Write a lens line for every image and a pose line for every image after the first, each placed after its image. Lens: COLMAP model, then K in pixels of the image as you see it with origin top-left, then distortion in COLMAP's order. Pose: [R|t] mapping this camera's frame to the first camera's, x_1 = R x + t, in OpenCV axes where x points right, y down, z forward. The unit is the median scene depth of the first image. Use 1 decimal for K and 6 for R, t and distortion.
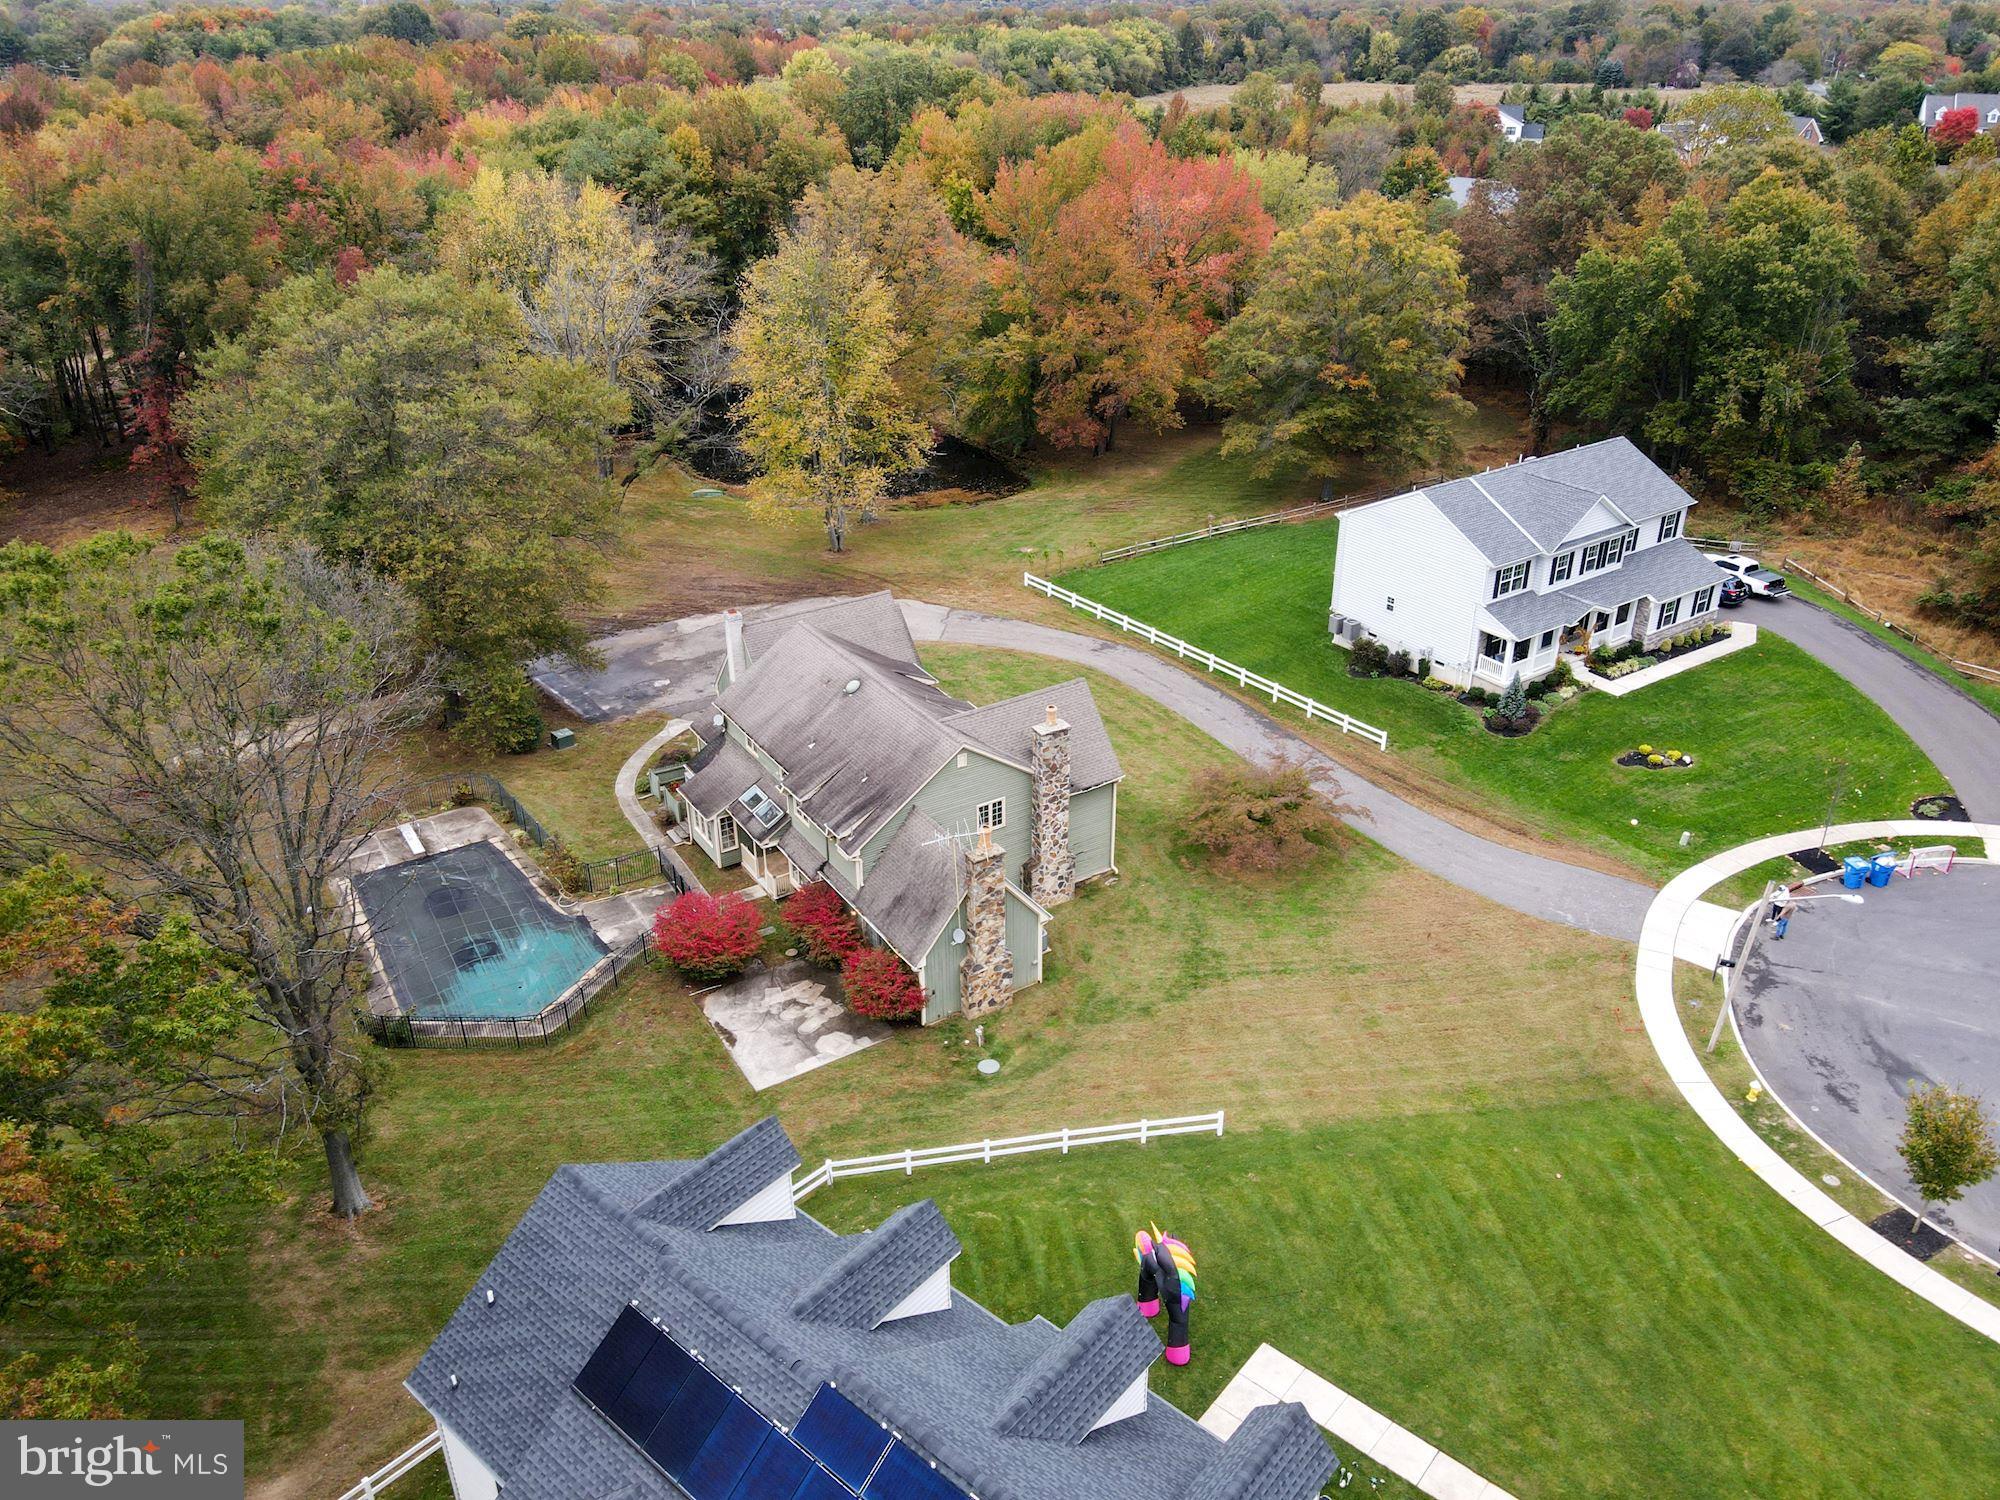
lens RADIAL K [[1479.9, 0, 1002.3], [0, 1479.9, 721.6], [0, 0, 1]] dist [-0.015455, 0.049468]
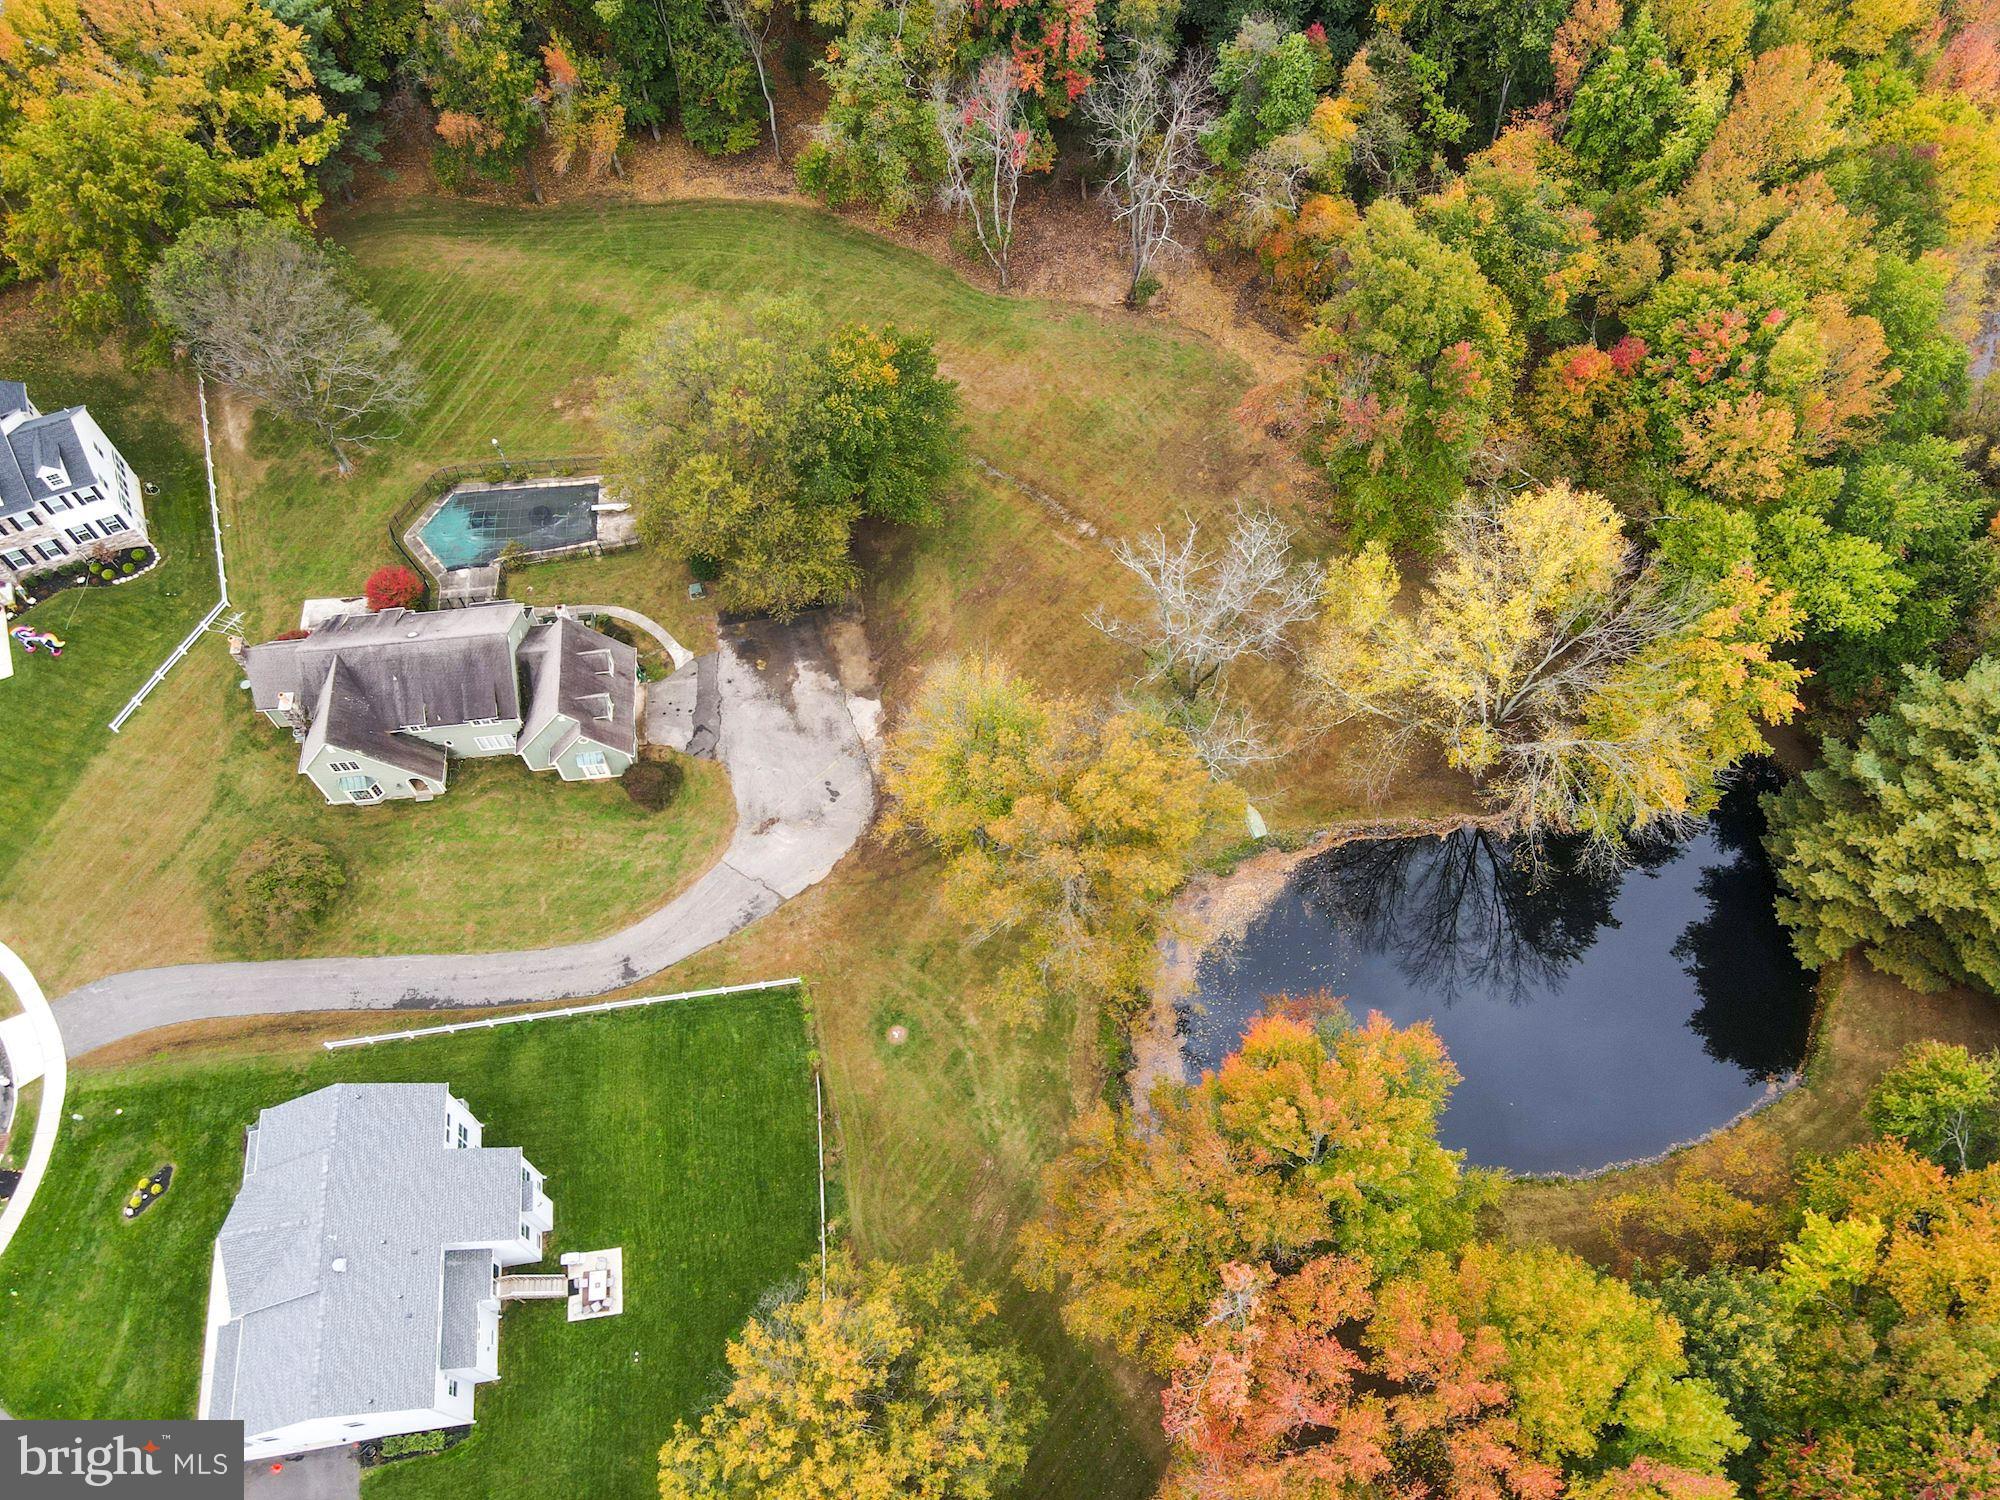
lens RADIAL K [[1479.9, 0, 1002.3], [0, 1479.9, 721.6], [0, 0, 1]] dist [-0.015455, 0.049468]
pose [[-0.439615, 0.769090, -0.463938, 0.372884], [-0.394682, 0.298576, 0.868952, -1.392601], [0.806824, 0.565113, 0.172288, 1.067585]]
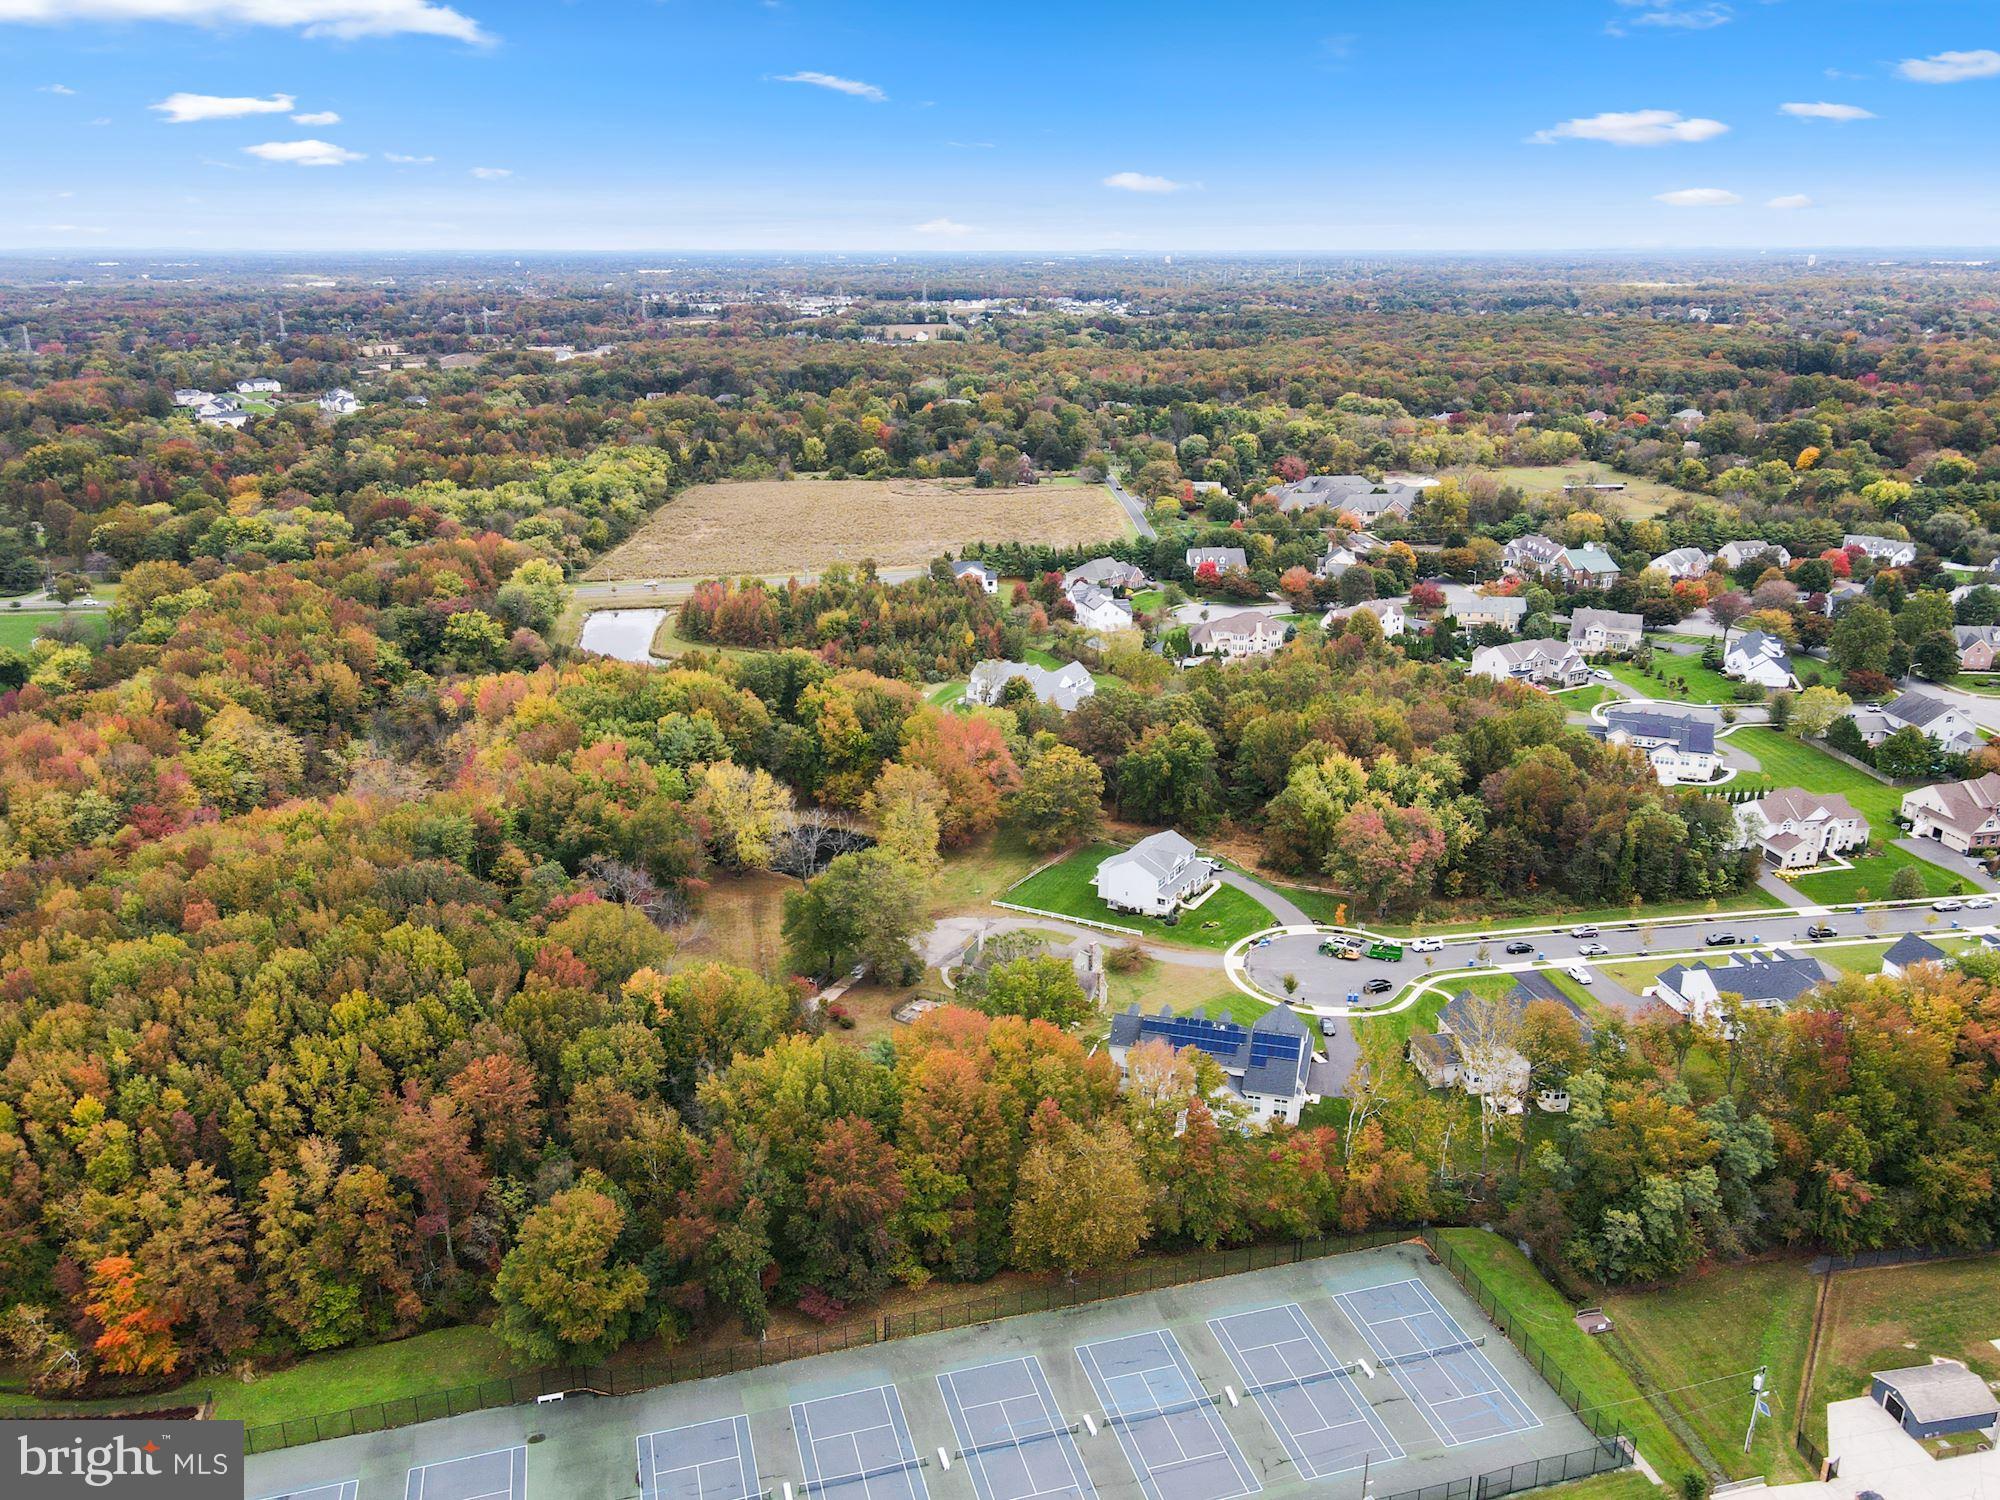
lens RADIAL K [[1479.9, 0, 1002.3], [0, 1479.9, 721.6], [0, 0, 1]] dist [-0.015455, 0.049468]
pose [[0.909109, -0.122608, 0.398107, -1.353157], [0.186612, 0.974310, -0.126076, -0.094286], [-0.372422, 0.188908, 0.908634, -2.126867]]
